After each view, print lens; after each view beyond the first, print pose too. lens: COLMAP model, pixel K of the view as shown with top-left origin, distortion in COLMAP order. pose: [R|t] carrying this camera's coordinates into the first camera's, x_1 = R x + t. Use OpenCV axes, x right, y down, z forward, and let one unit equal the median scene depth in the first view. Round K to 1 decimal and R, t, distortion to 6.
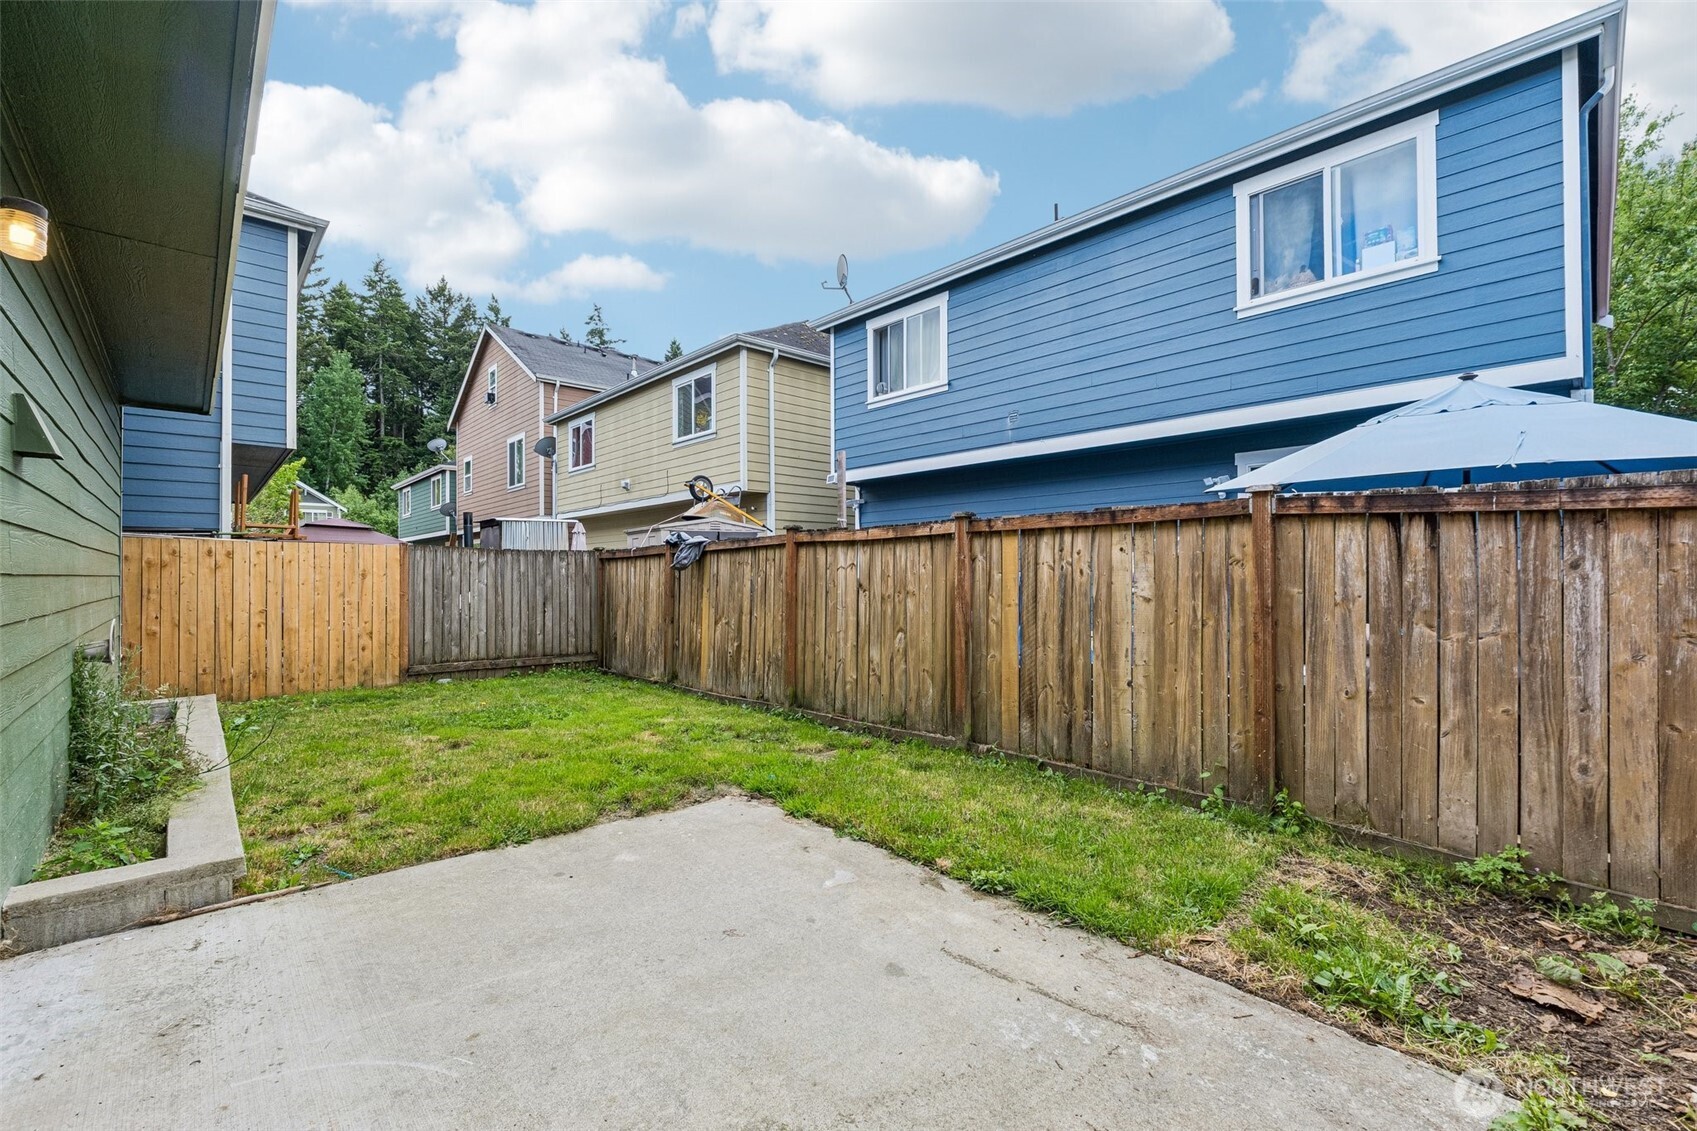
lens RADIAL K [[715.2, 0, 852.8], [0, 715.2, 569.3], [0, 0, 1]] dist [-0.000486, -0.003328]
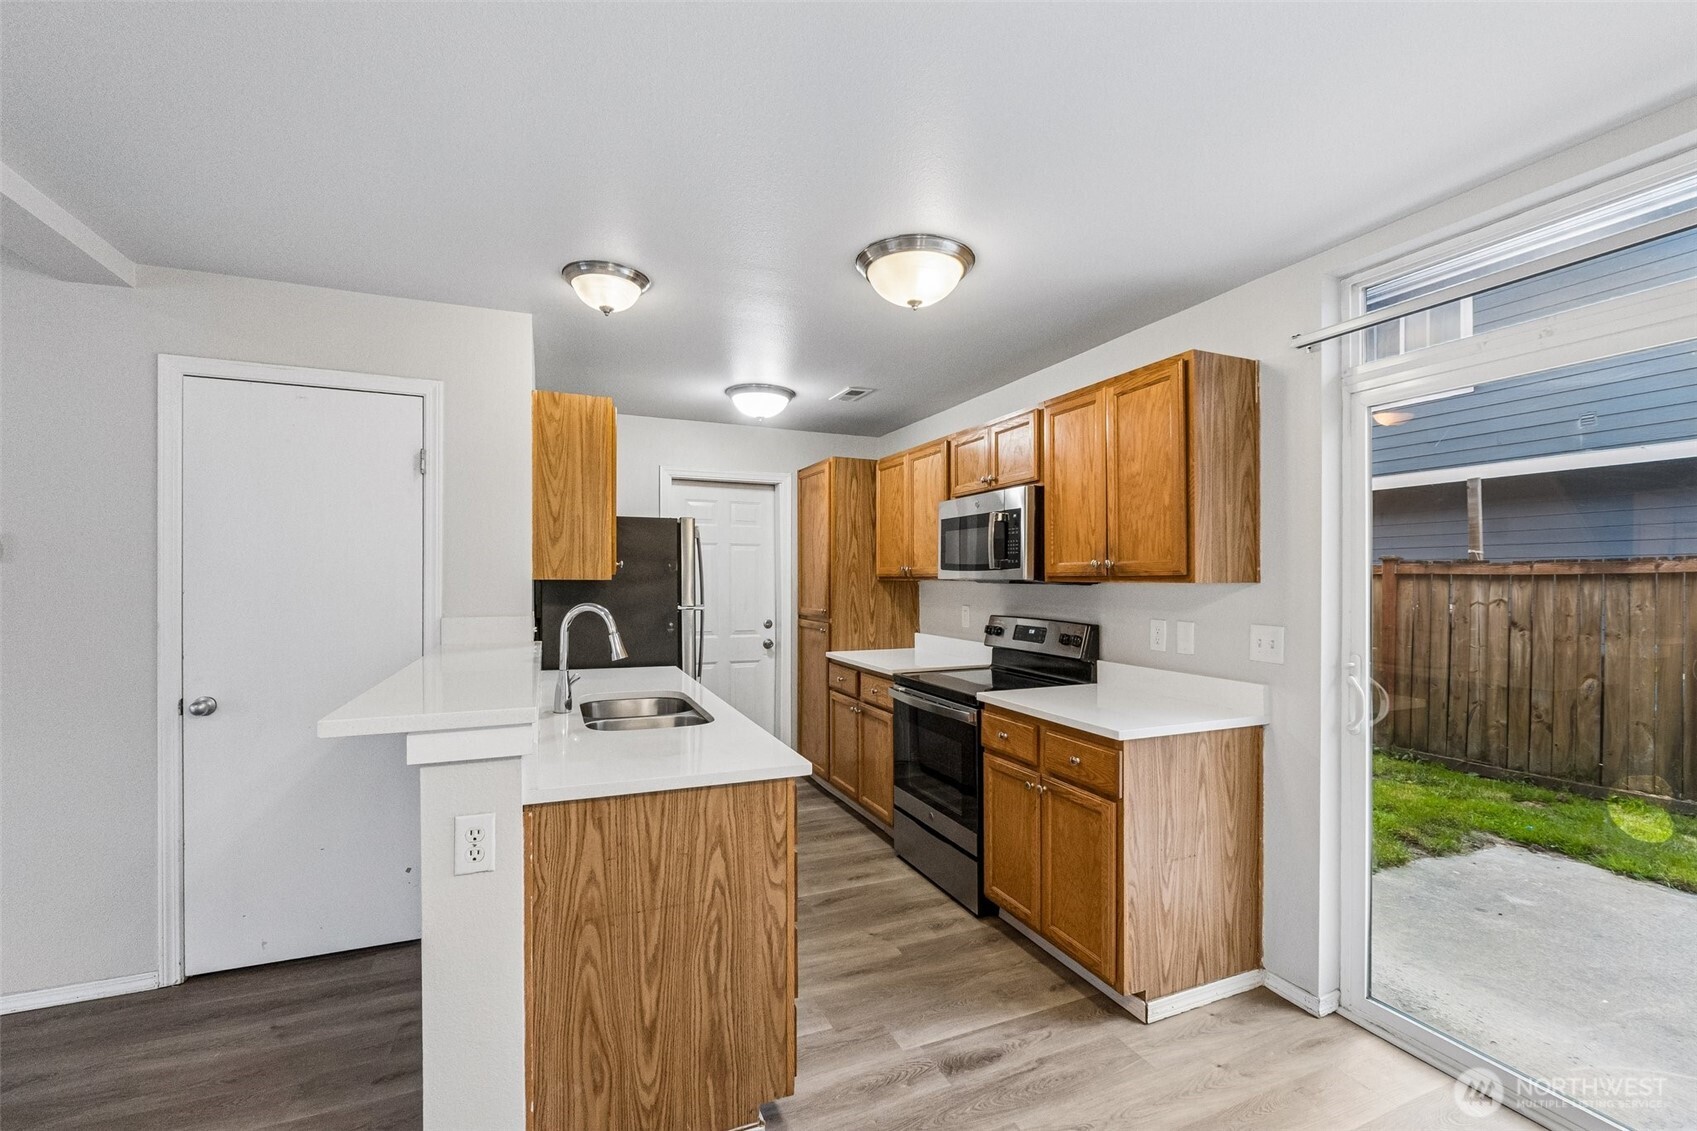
lens RADIAL K [[715.2, 0, 854.8], [0, 715.2, 579.3], [0, 0, 1]] dist [-0.000486, -0.003328]
pose [[0.932556, 0.008553, -0.360923, -0.453679], [-0.005520, 0.999940, 0.009434, -0.039344], [0.360983, -0.006806, 0.932548, -0.172823]]
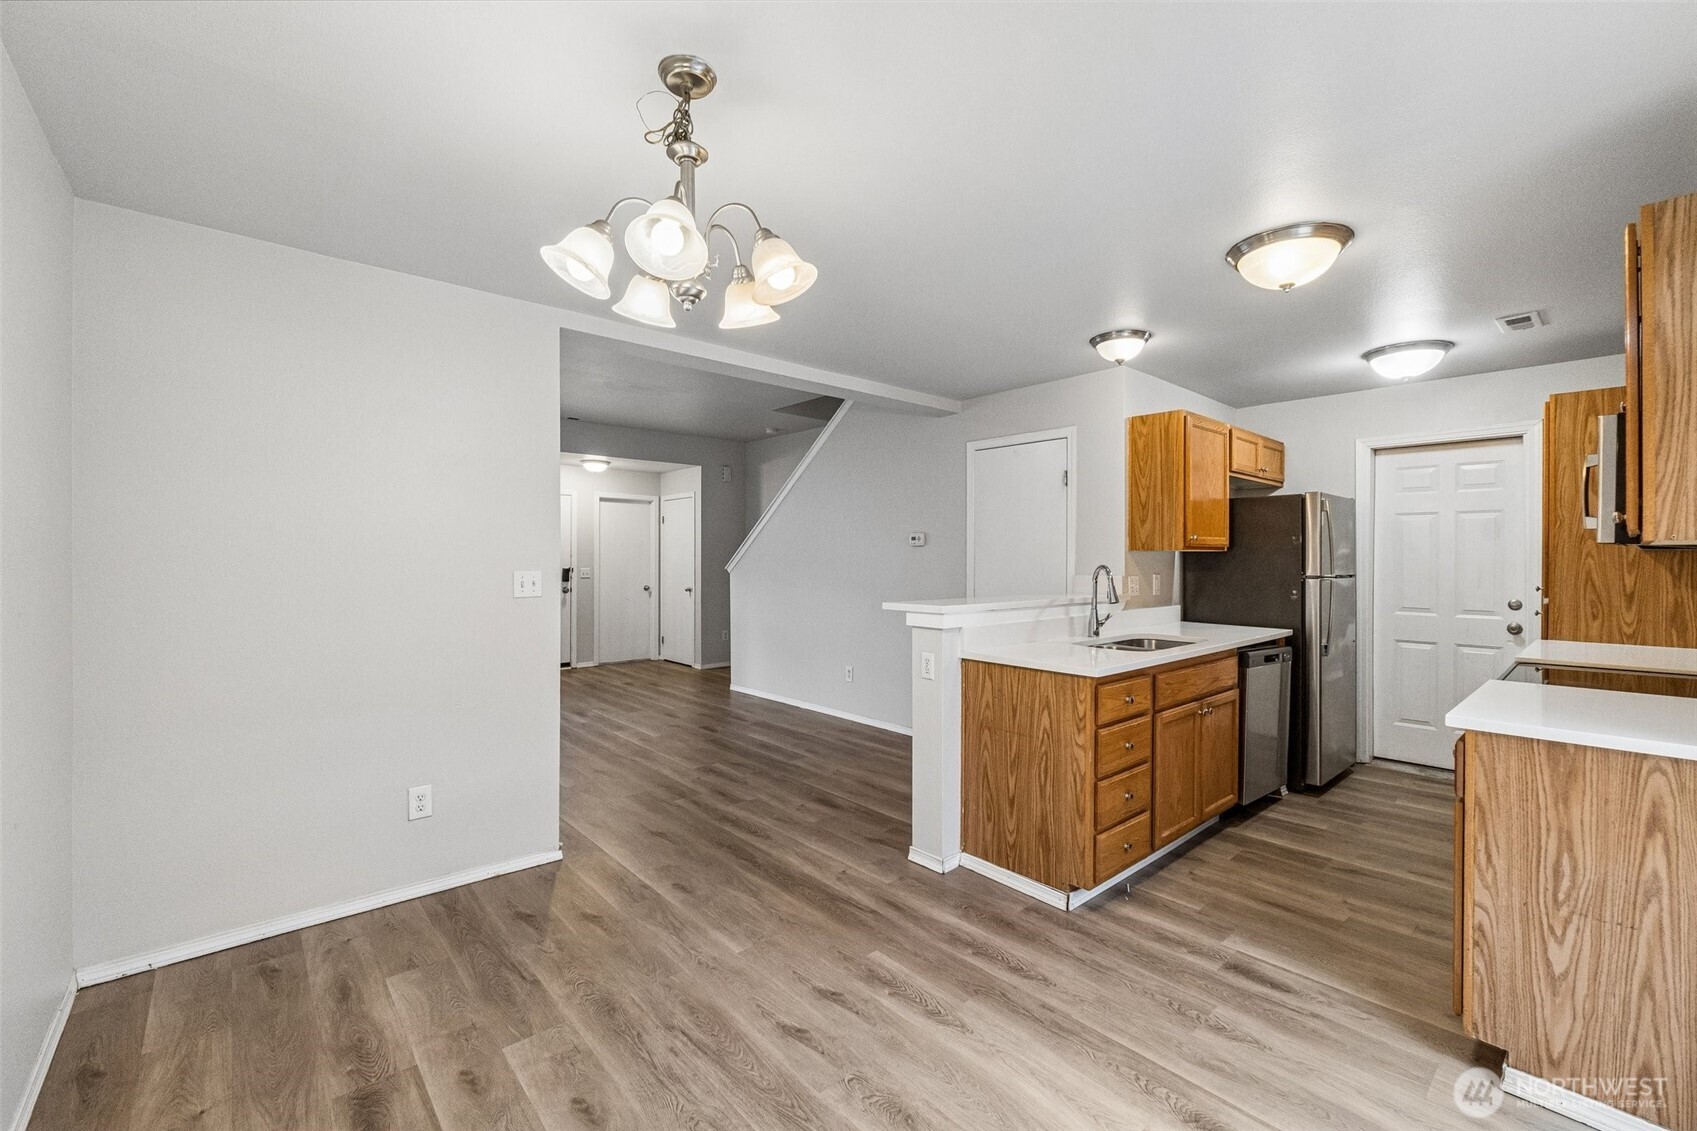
lens RADIAL K [[715.2, 0, 863.8], [0, 715.2, 560.9], [0, 0, 1]] dist [-0.000486, -0.003328]
pose [[-0.043968, 0.008788, -0.998994, -0.156476], [0.006005, 0.999946, 0.008532, -0.031320], [0.999015, -0.005623, -0.044019, -0.034241]]
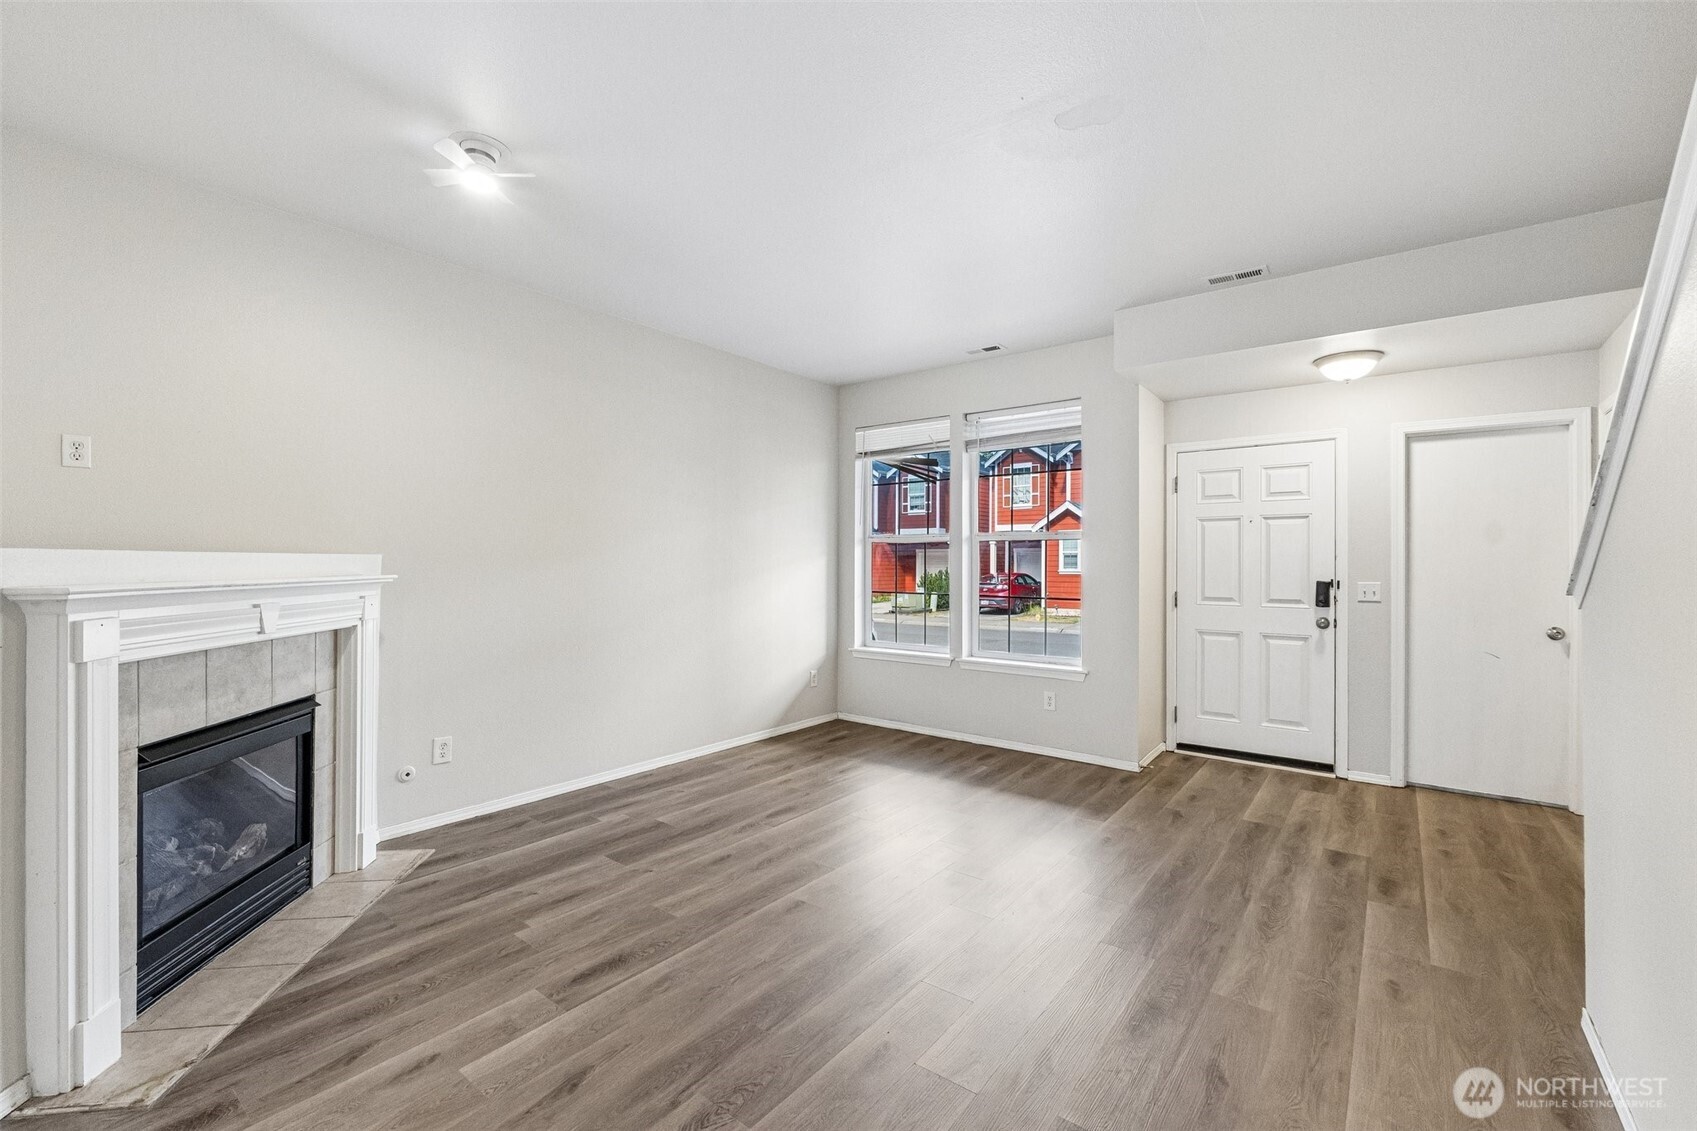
lens RADIAL K [[715.2, 0, 855.9], [0, 715.2, 558.4], [0, 0, 1]] dist [-0.000486, -0.003328]
pose [[-0.990071, -0.000316, -0.140565, -0.911554], [0.001777, 0.999889, -0.014764, -0.022169], [0.140554, -0.014867, -0.989961, -0.026004]]
